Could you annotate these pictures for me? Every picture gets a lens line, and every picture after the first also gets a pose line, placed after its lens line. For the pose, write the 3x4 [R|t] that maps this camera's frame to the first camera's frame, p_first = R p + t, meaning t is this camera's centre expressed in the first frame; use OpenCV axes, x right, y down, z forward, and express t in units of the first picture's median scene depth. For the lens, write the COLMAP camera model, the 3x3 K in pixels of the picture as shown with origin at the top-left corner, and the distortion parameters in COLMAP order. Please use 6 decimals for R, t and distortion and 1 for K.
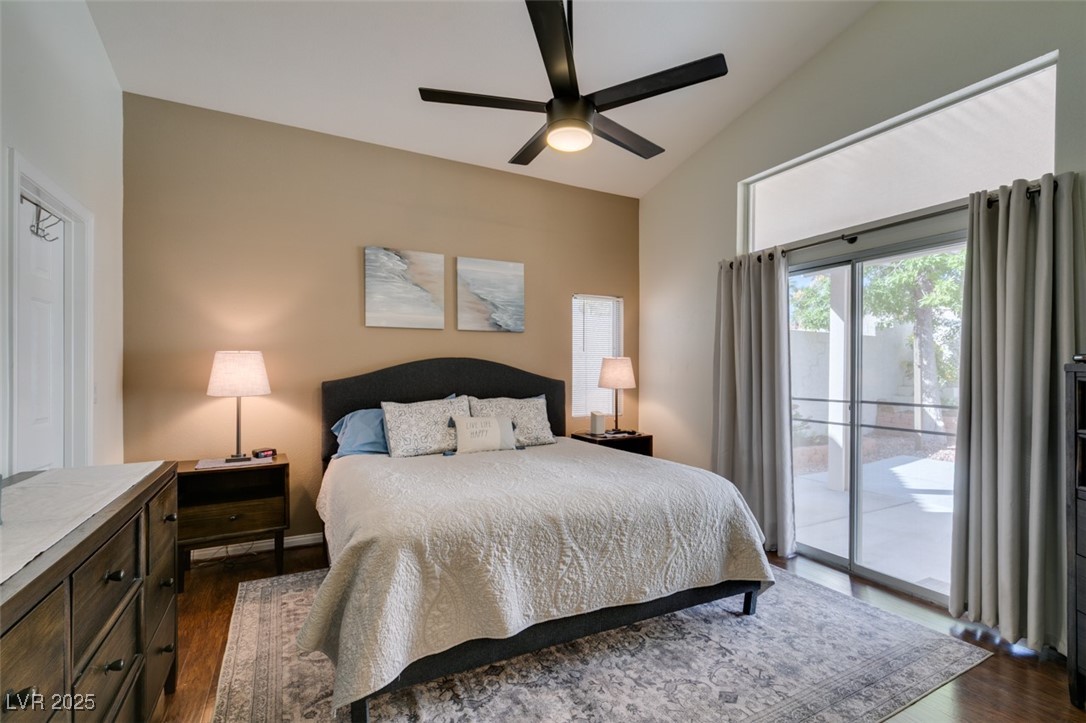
lens RADIAL K [[487.5, 0, 532.1], [0, 487.5, 370.4], [0, 0, 1]] dist [0.002013, -0.000053]
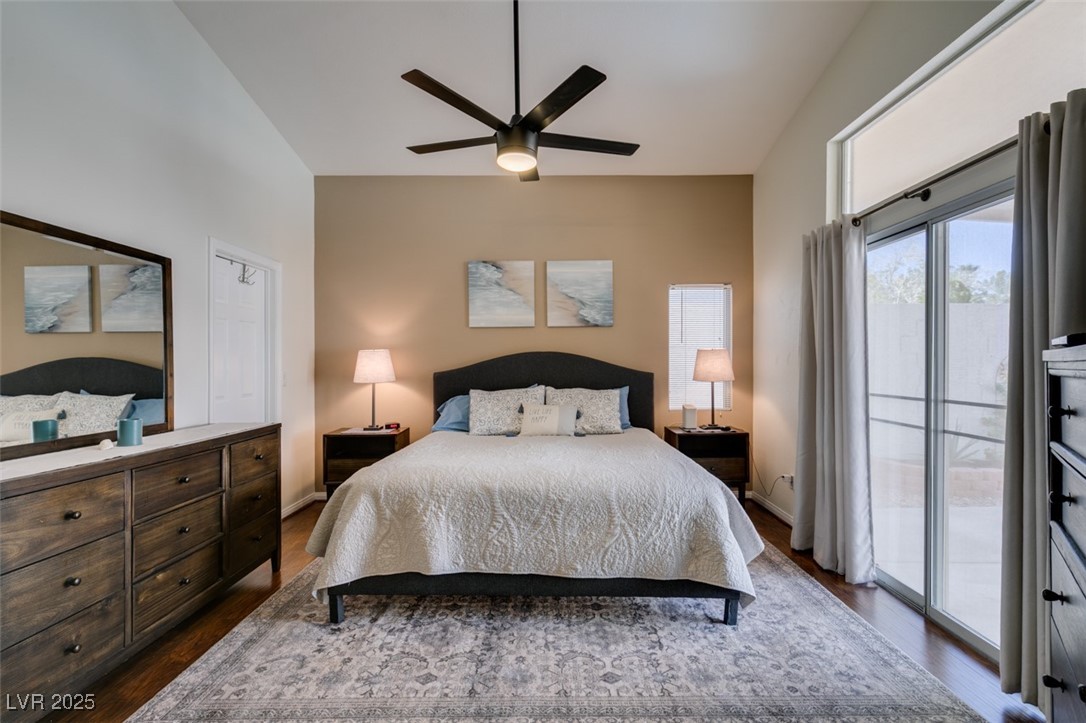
lens RADIAL K [[487.5, 0, 542.0], [0, 487.5, 361.1], [0, 0, 1]] dist [0.002013, -0.000053]
pose [[0.885713, -0.006851, -0.464183, 0.467217], [0.005260, 0.999975, -0.004723, 0.001178], [0.464204, 0.001742, 0.885727, 0.008906]]
